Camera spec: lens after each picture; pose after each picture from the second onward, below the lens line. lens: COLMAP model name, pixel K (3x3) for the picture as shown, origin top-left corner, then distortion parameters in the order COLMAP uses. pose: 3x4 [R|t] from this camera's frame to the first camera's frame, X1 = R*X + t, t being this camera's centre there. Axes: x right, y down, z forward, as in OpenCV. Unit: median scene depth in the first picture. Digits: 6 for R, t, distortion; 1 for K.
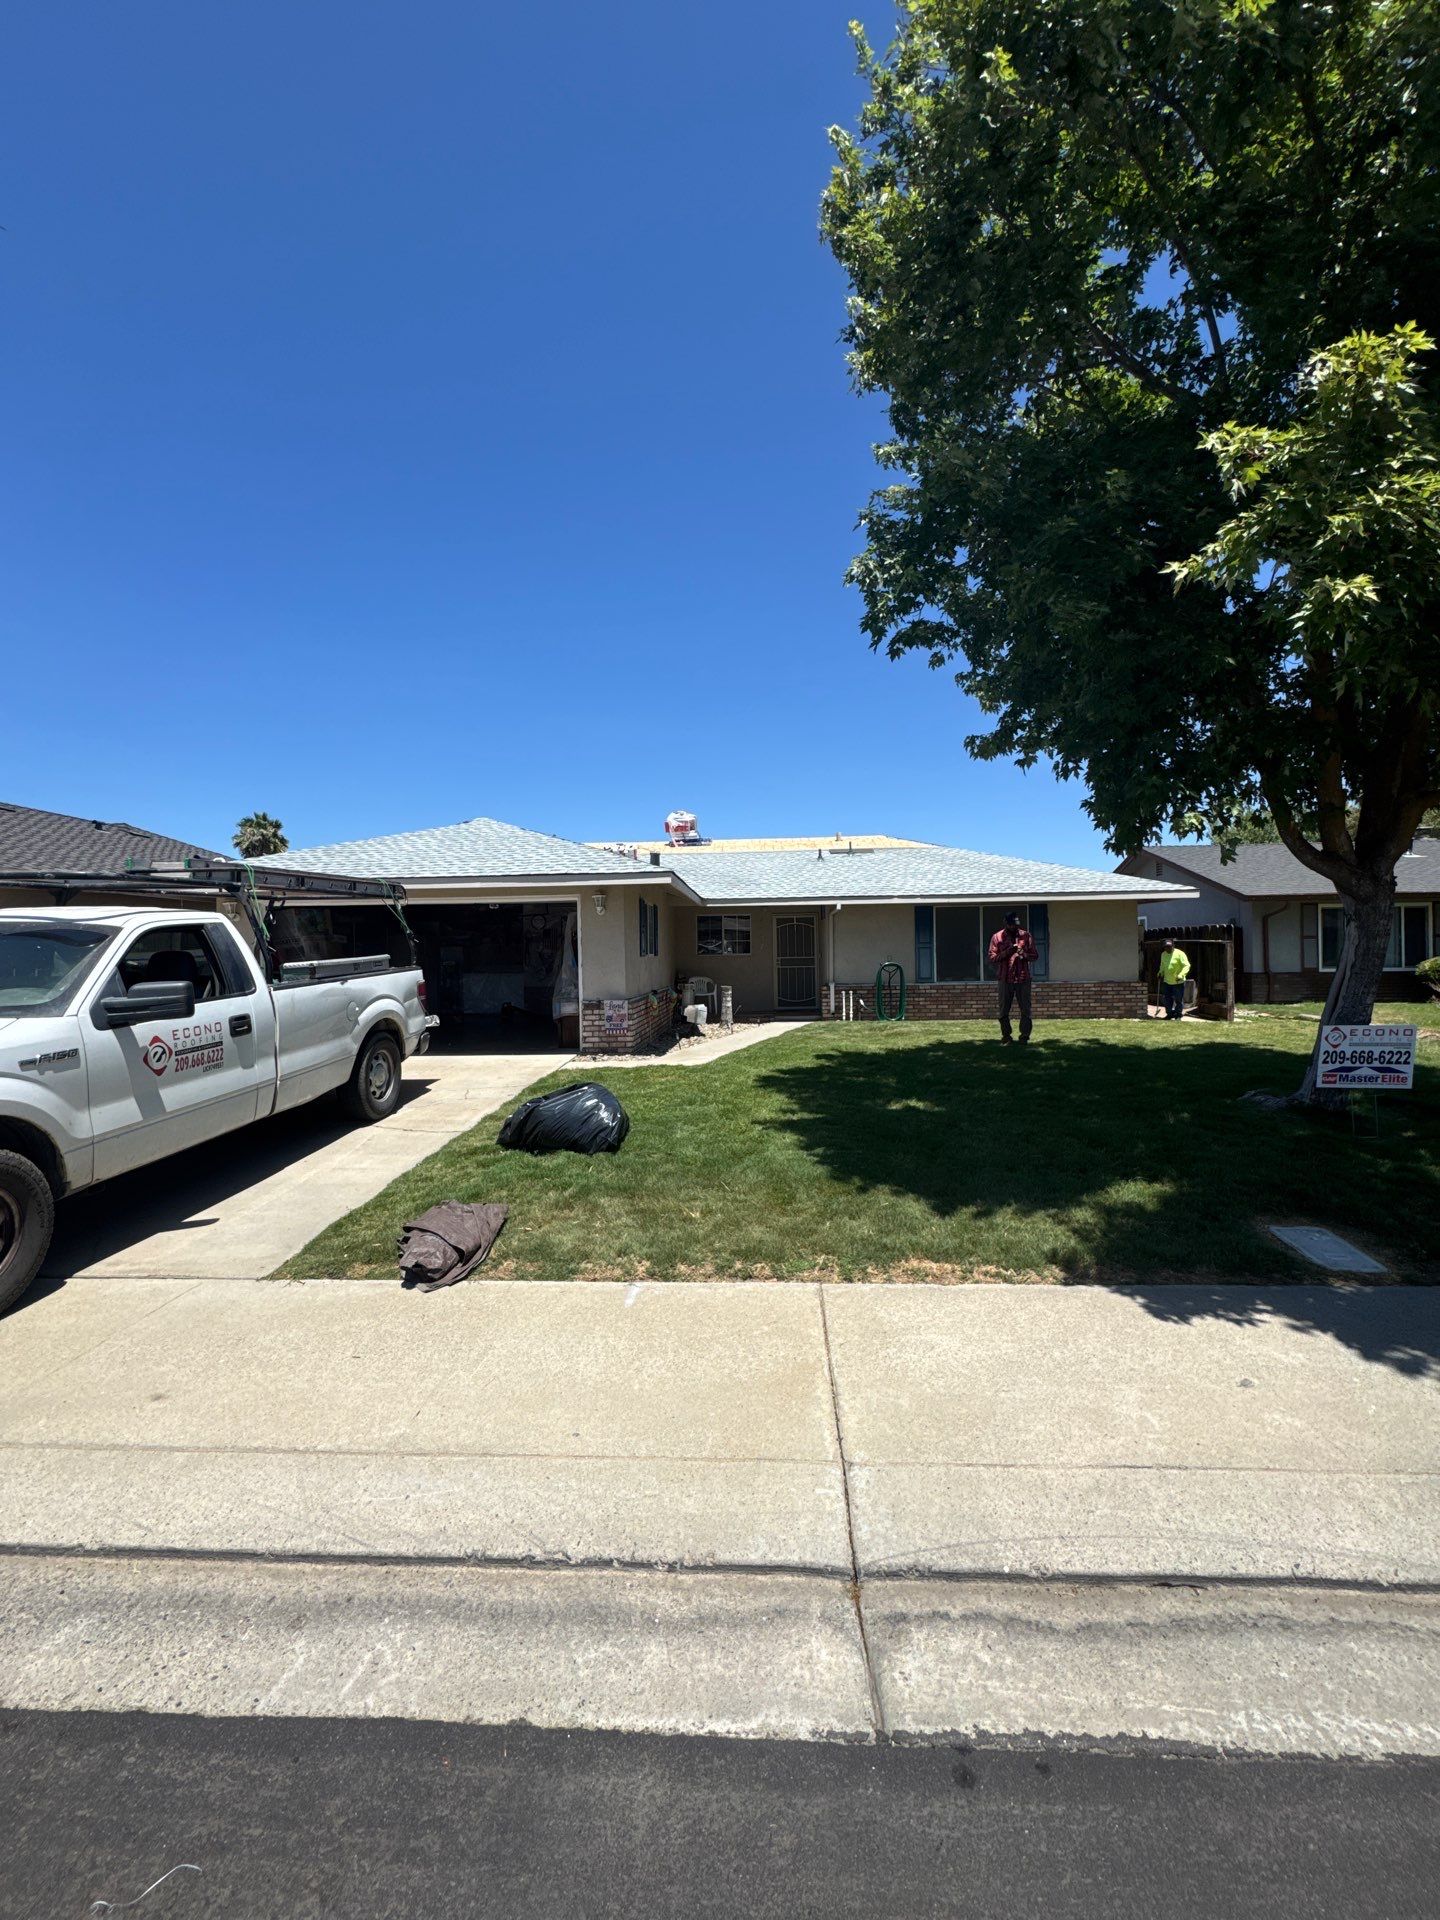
lens RADIAL K [[766.1, 0, 715.3], [0, 766.1, 954.1], [0, 0, 1]] dist [-0.000651, 0.000624]
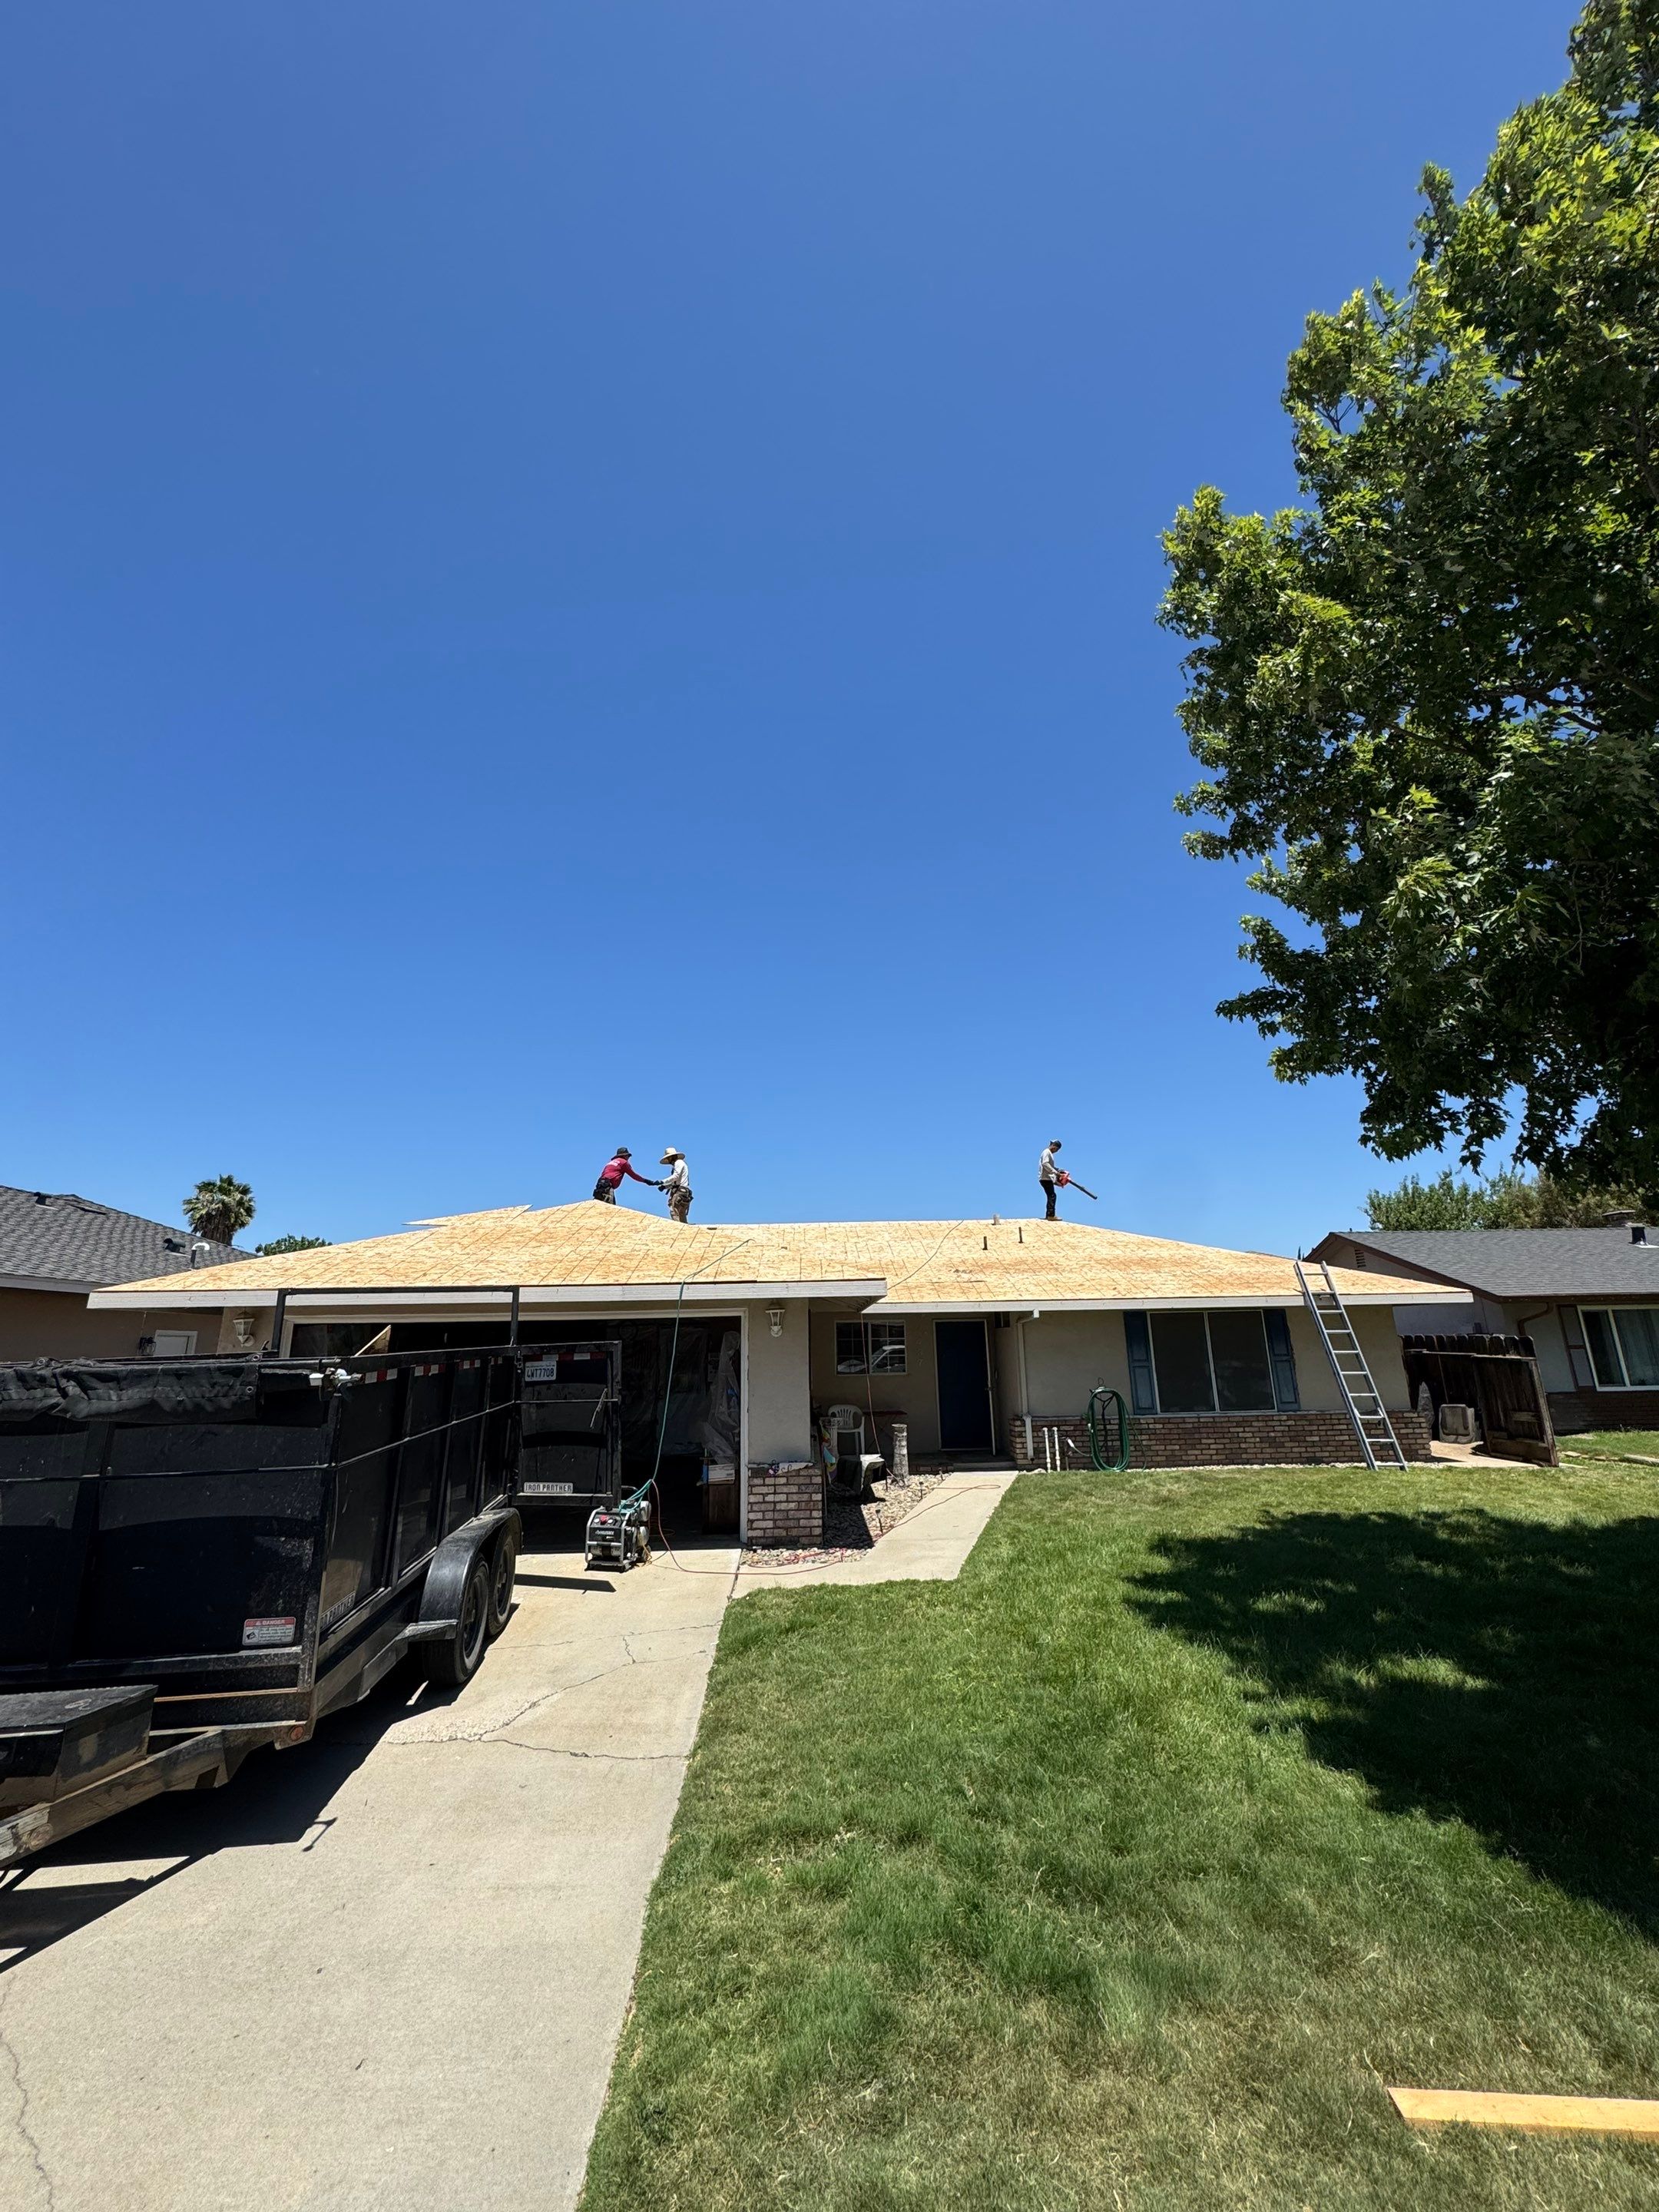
lens RADIAL K [[881.8, 0, 825.4], [0, 881.8, 1103.8], [0, 0, 1]] dist [-0.000867, 0.000176]
pose [[0.996938, 0.017074, 0.076312, -0.253197], [0.003727, 0.964387, -0.264469, -0.064267], [-0.078110, 0.263944, 0.961370, 0.195183]]
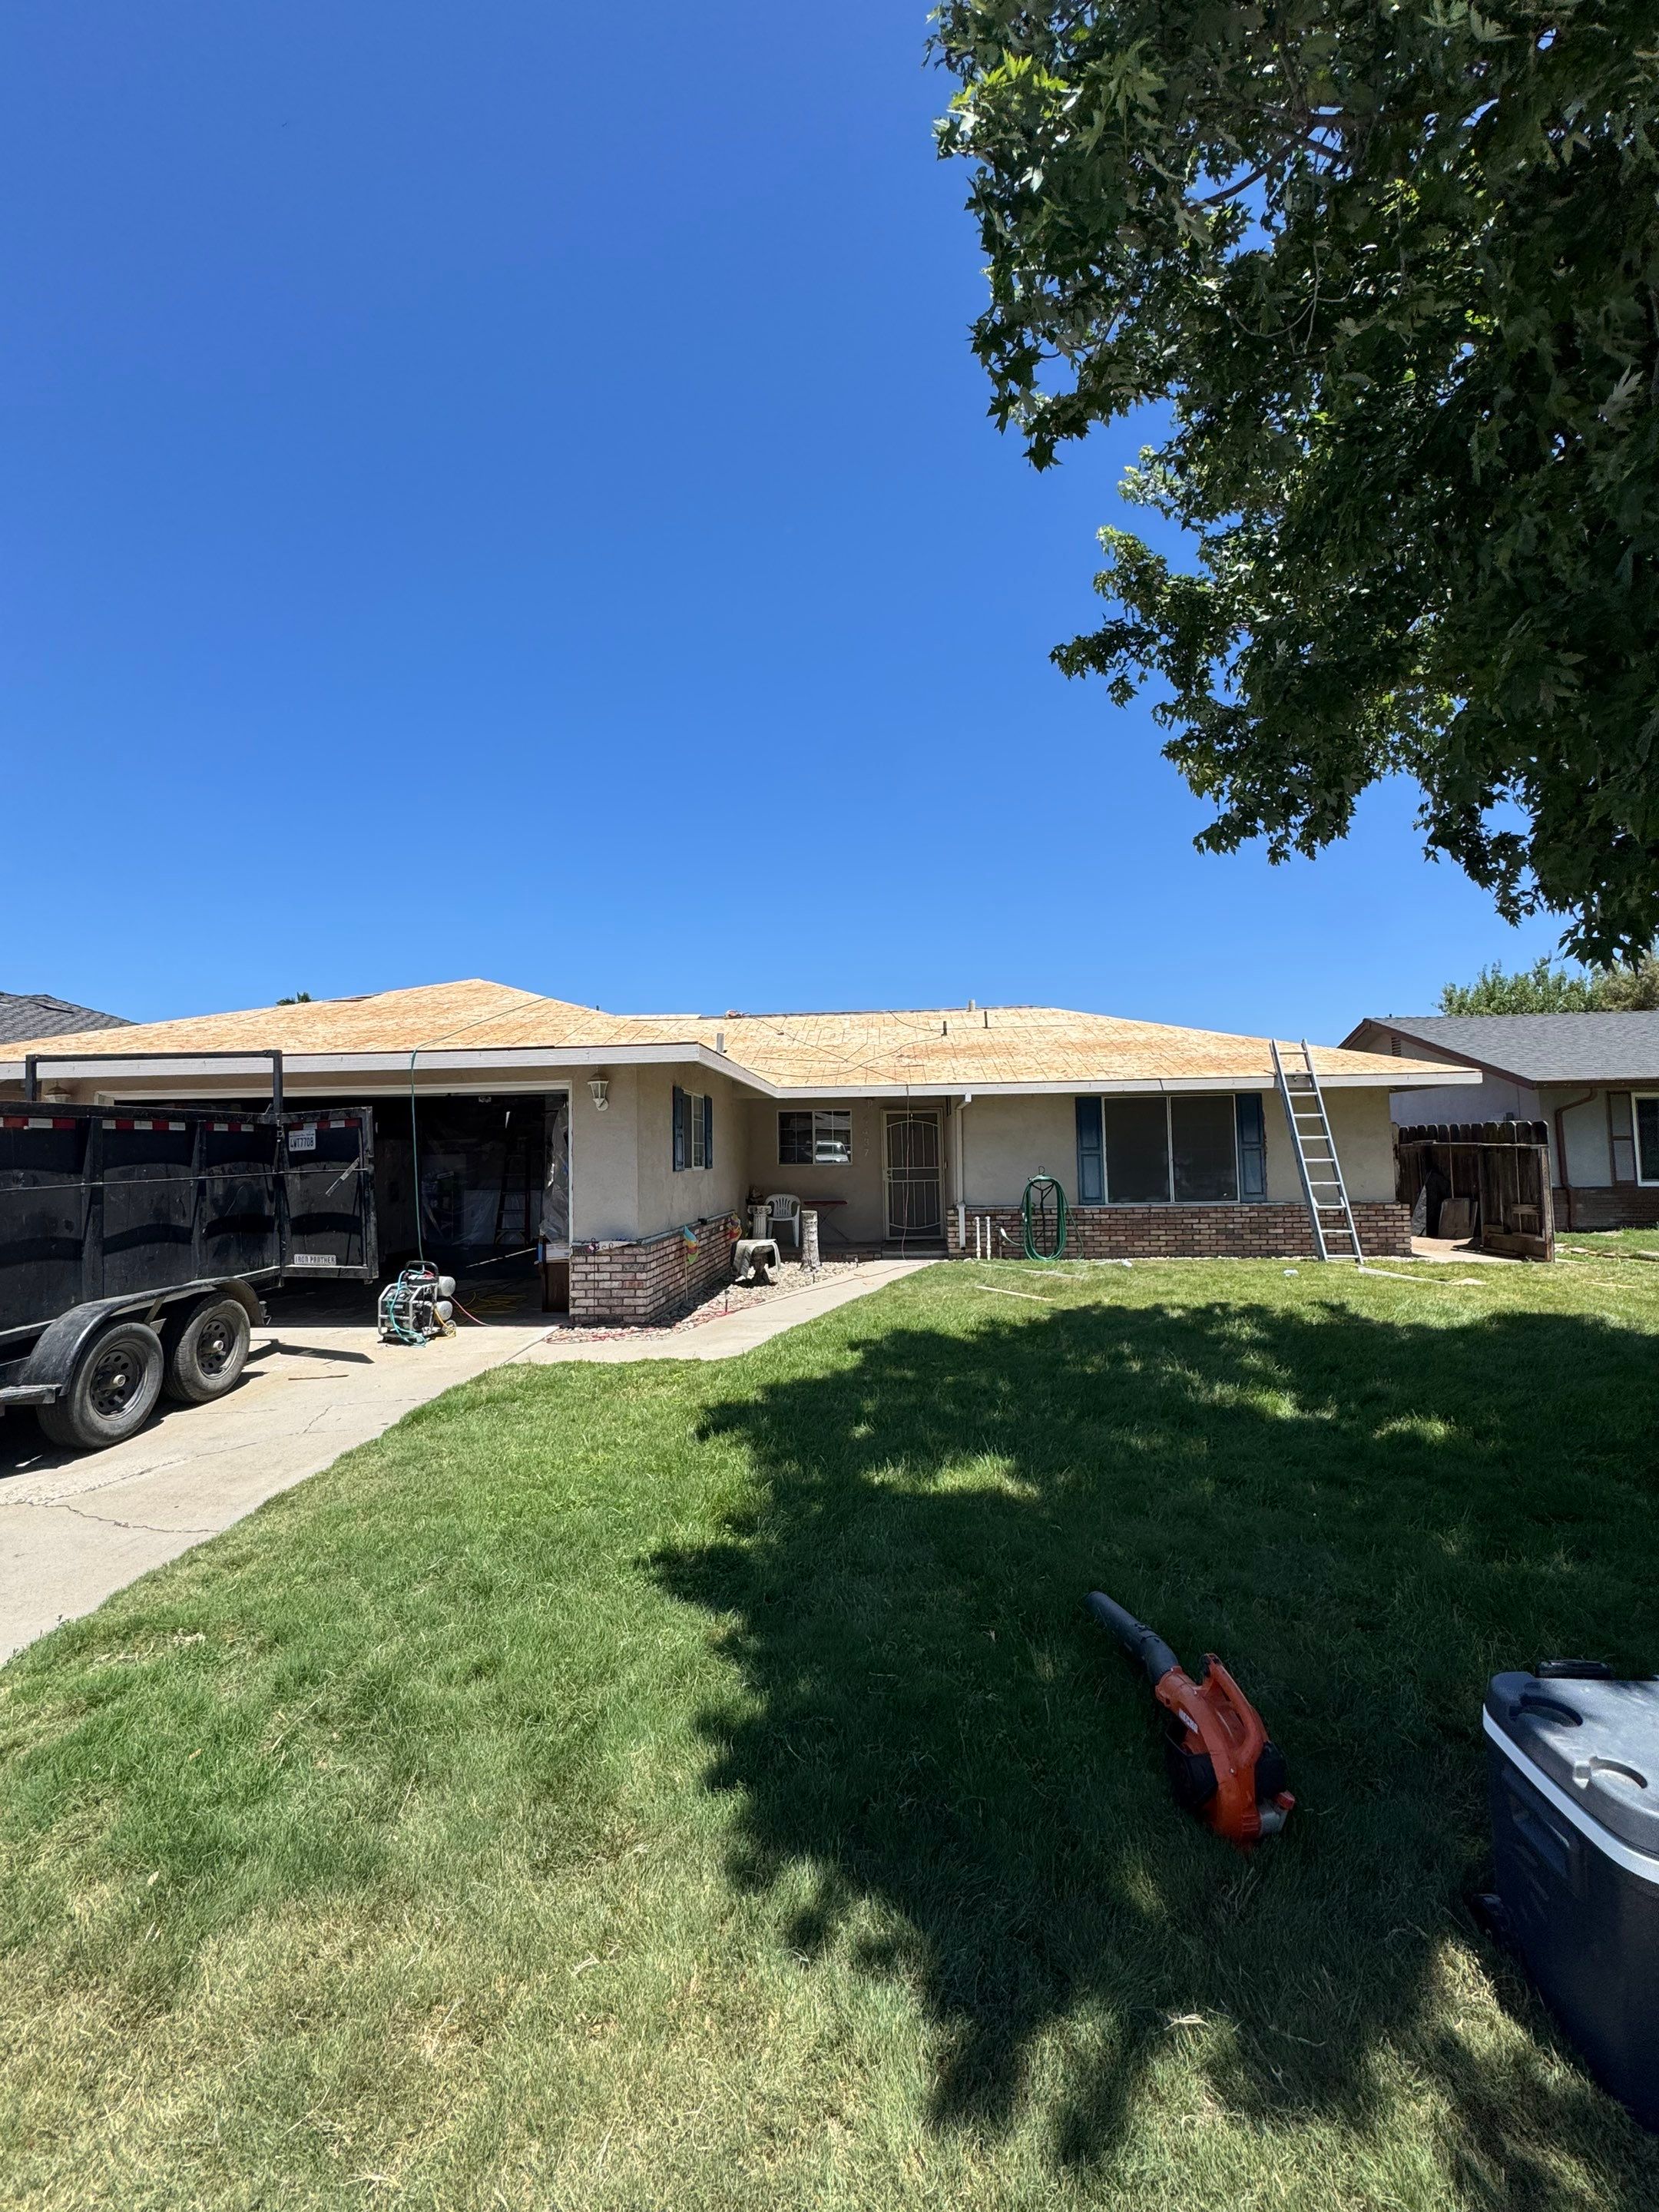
lens RADIAL K [[882.9, 0, 827.6], [0, 882.9, 1099.4], [0, 0, 1]] dist [-0.000935, 0.000325]
pose [[0.999880, -0.003326, -0.015137, 0.085868], [0.002361, 0.997989, -0.063347, -0.018422], [0.015318, 0.063304, 0.997877, 0.360204]]
